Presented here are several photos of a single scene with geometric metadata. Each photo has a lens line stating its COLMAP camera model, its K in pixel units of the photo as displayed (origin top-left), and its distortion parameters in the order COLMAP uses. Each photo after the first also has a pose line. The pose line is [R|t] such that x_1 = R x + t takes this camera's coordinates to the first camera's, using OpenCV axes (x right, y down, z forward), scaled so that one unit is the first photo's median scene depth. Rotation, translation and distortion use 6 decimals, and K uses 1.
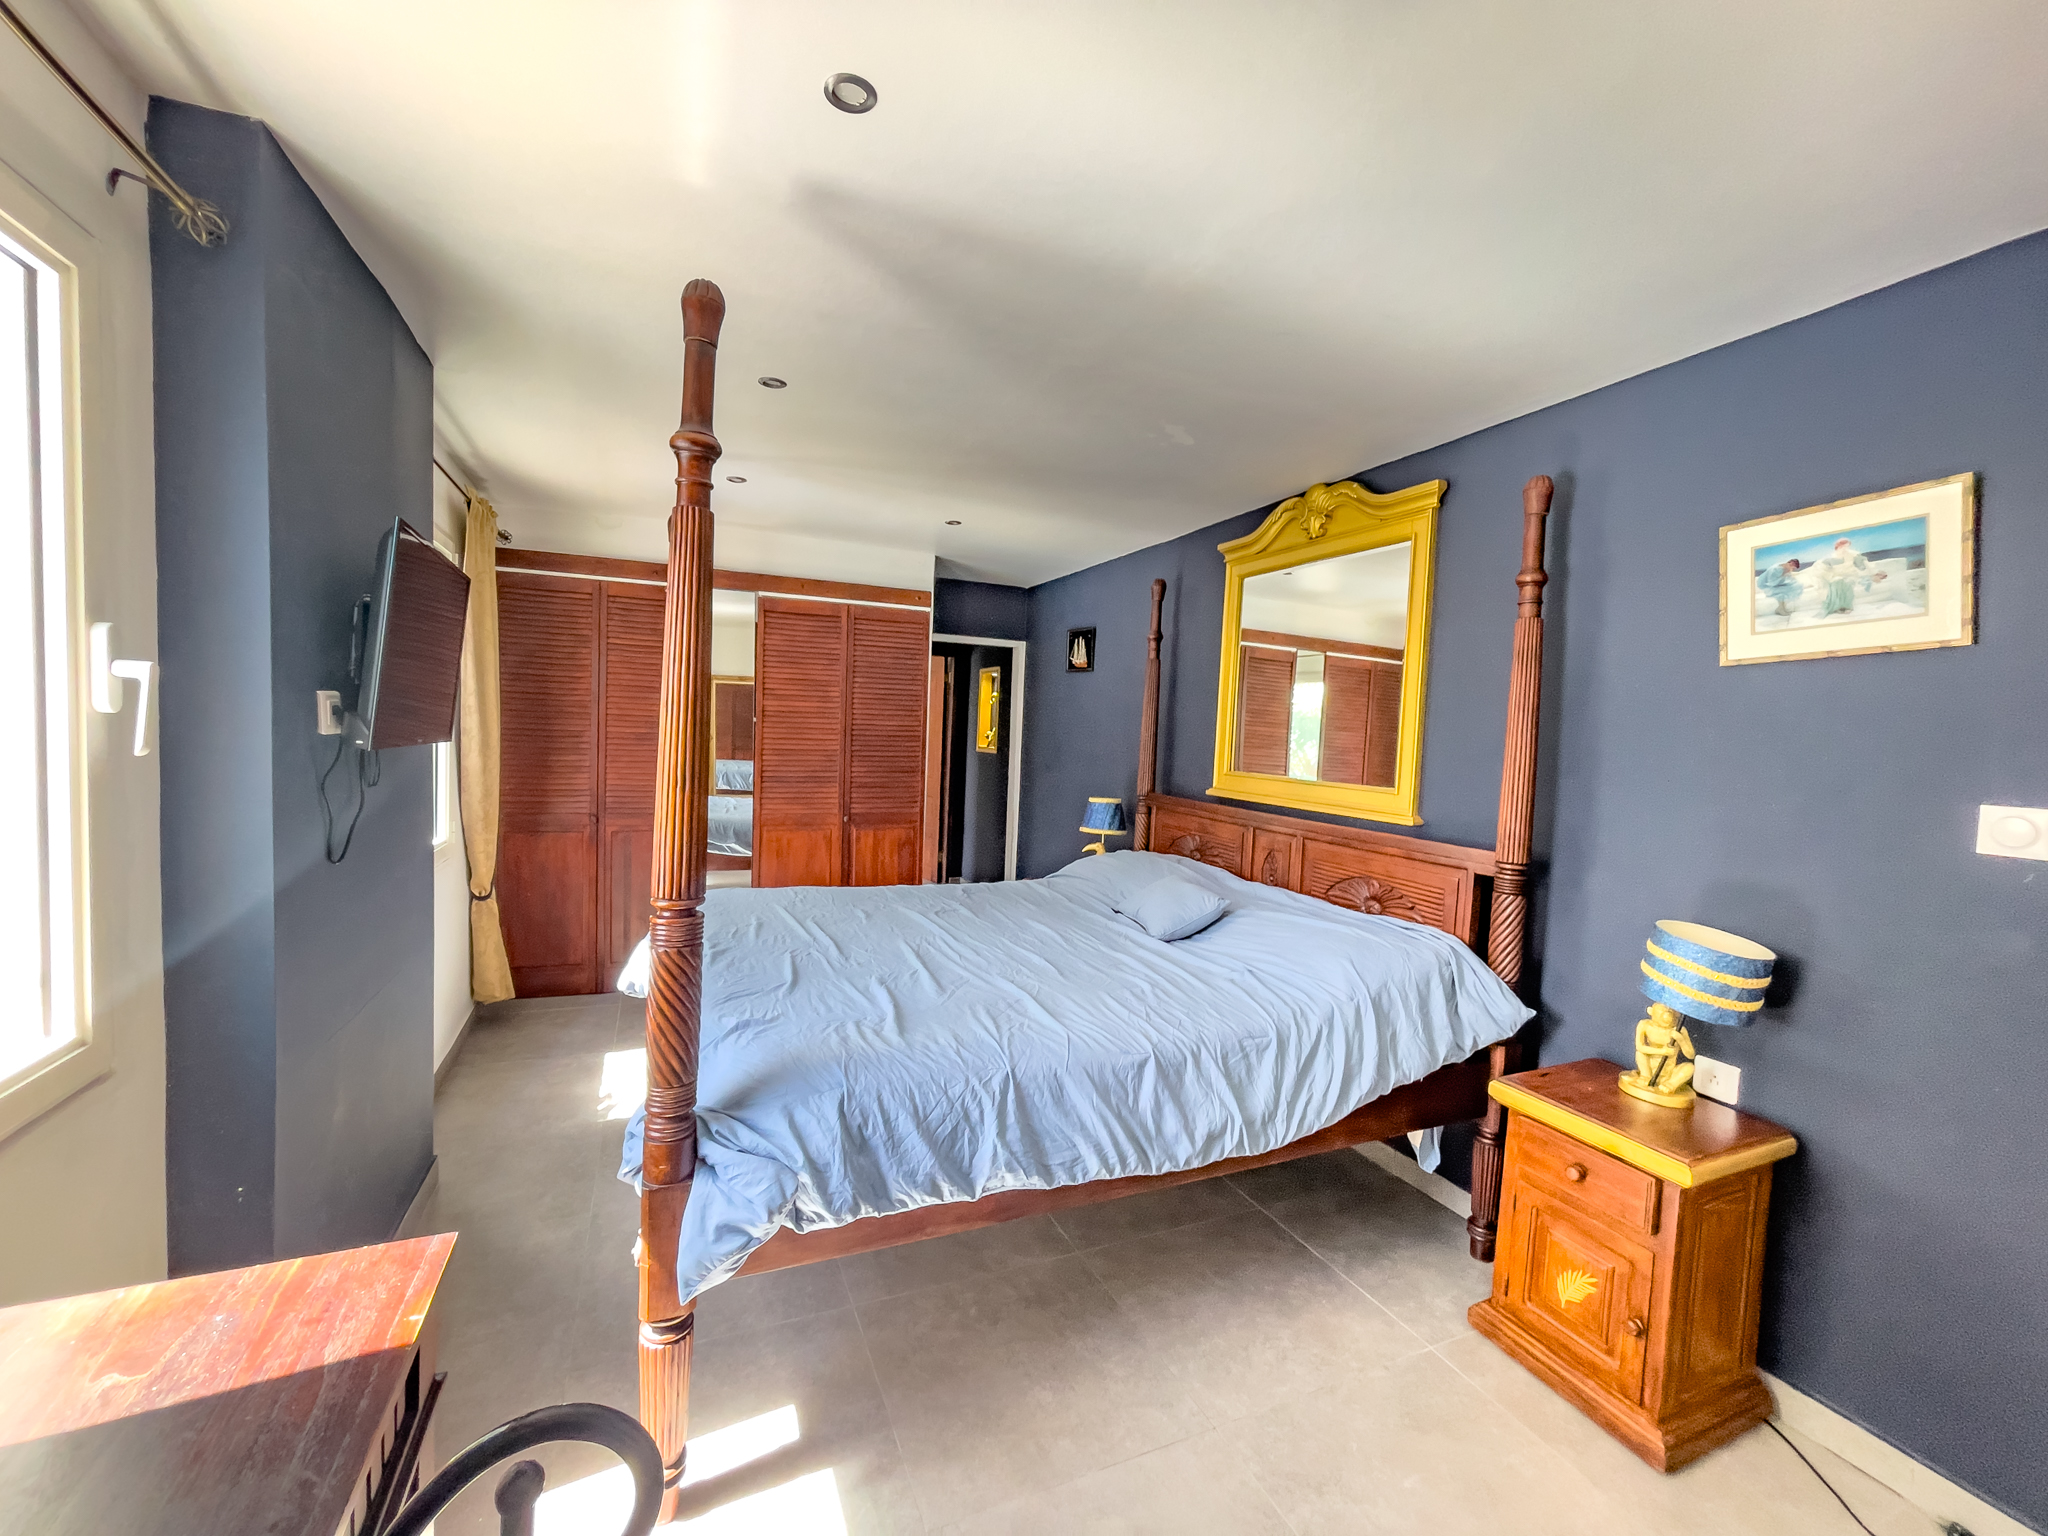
lens RADIAL K [[829.5, 0, 1024.0], [0, 829.5, 768.0], [0, 0, 1]] dist [-0.002292, -0.000248]
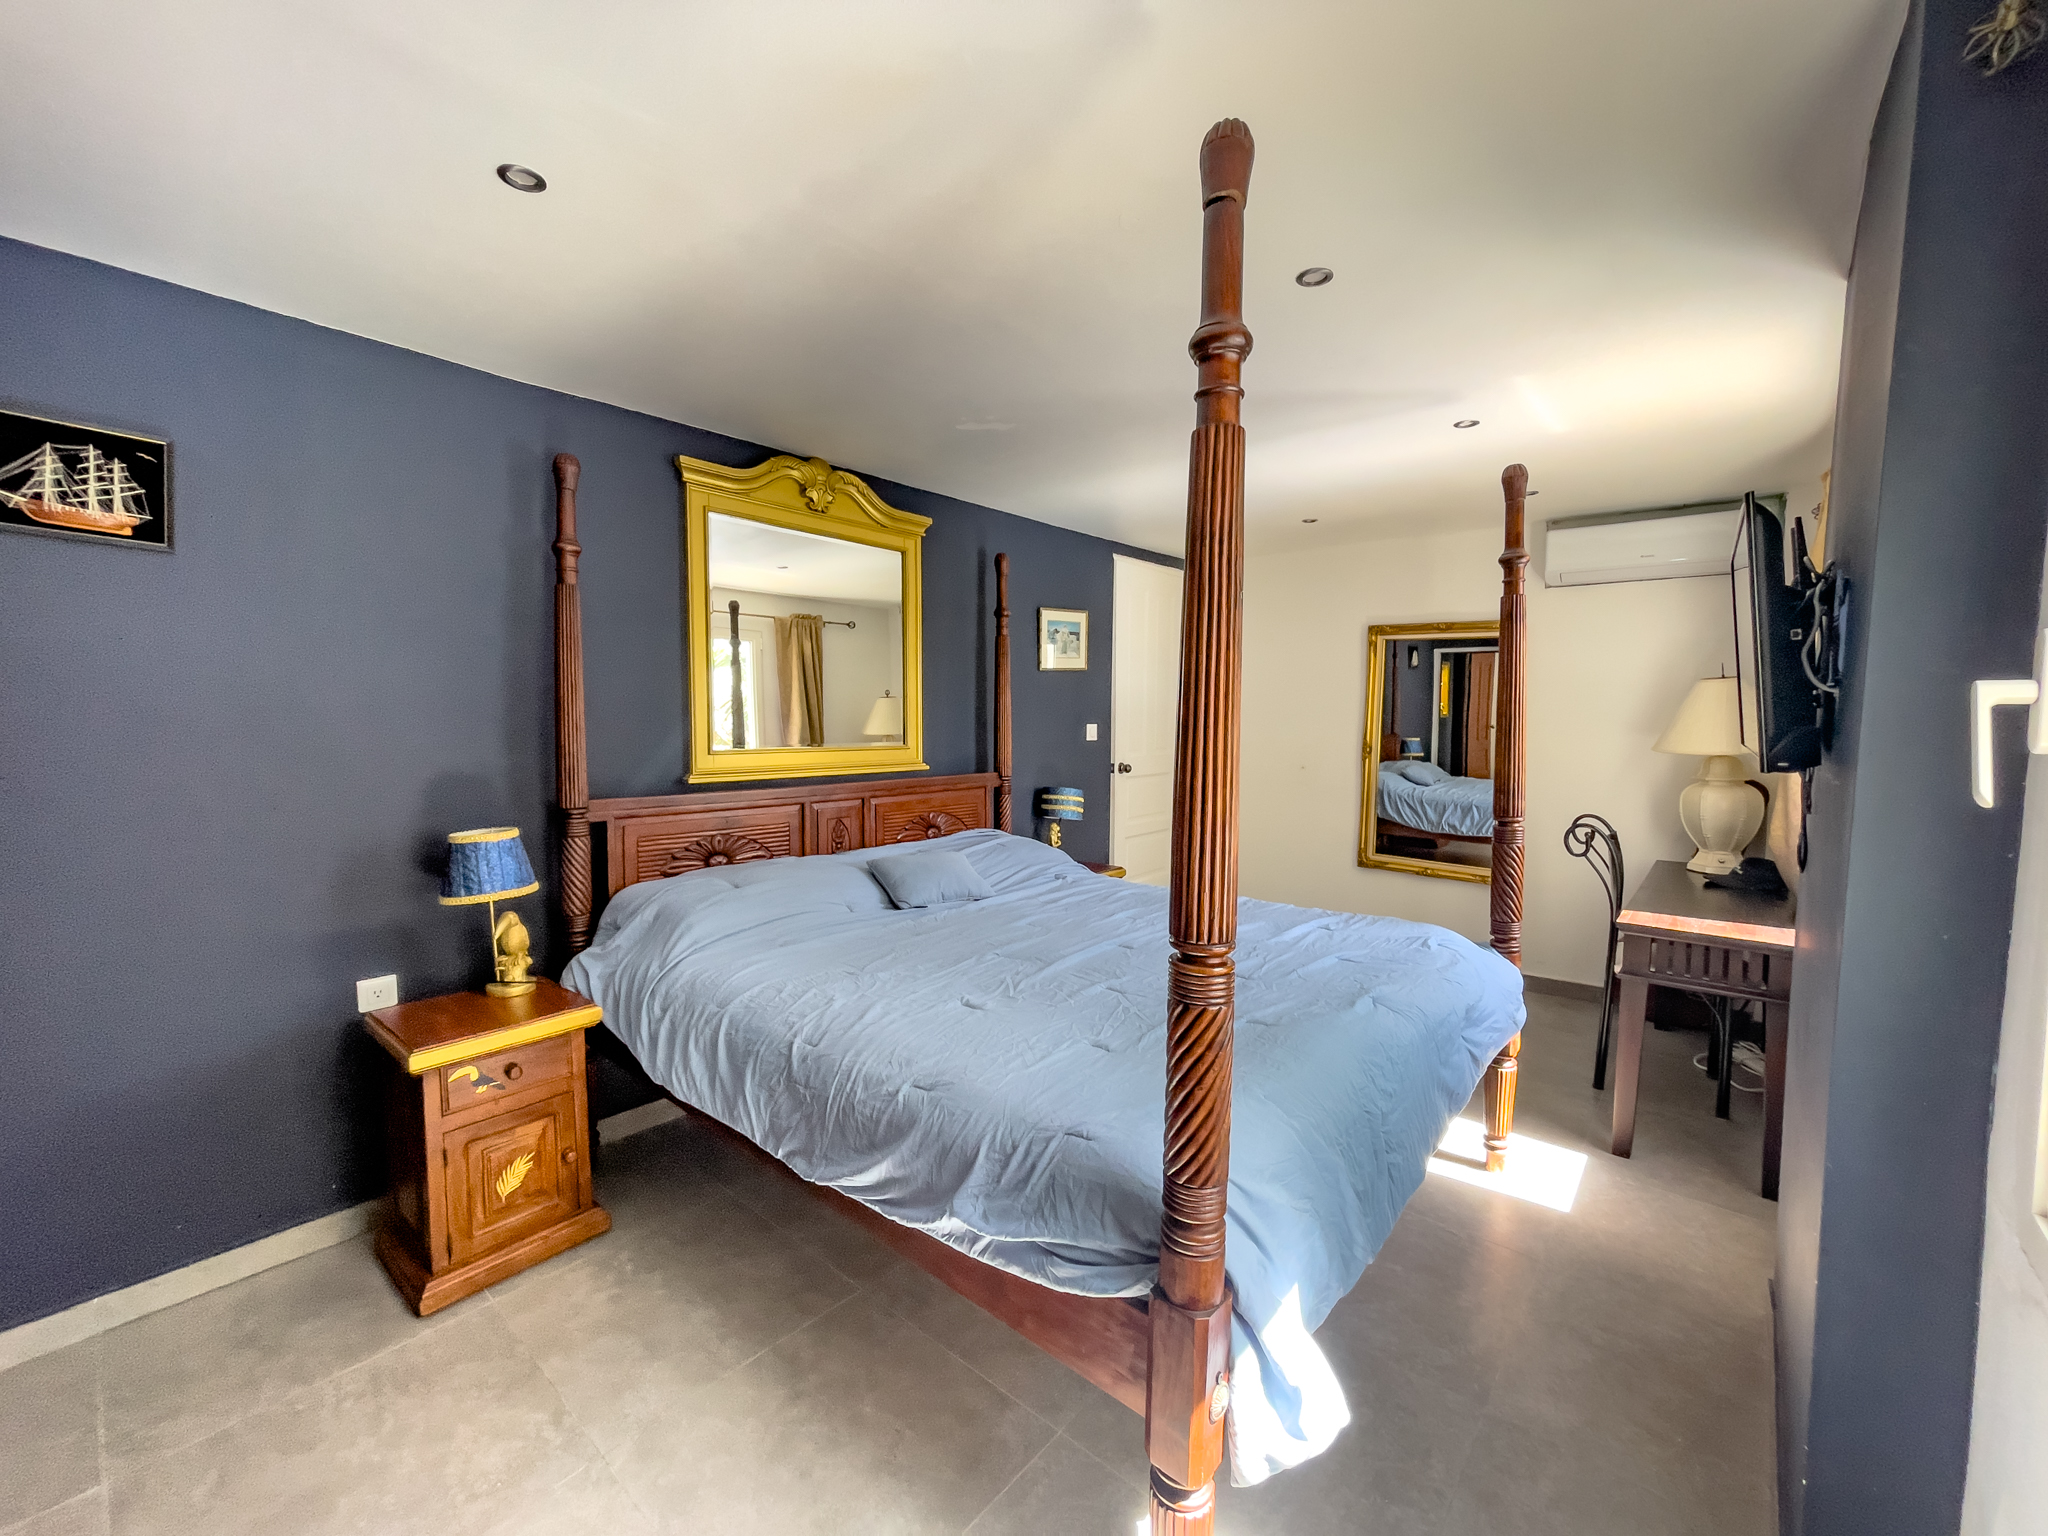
lens RADIAL K [[829.5, 0, 1024.0], [0, 829.5, 768.0], [0, 0, 1]] dist [-0.002292, -0.000248]
pose [[-0.446054, -0.103040, 0.889055, -1.005898], [0.018918, 0.992043, 0.124468, -0.124791], [-0.894806, 0.072339, -0.440555, 1.794624]]
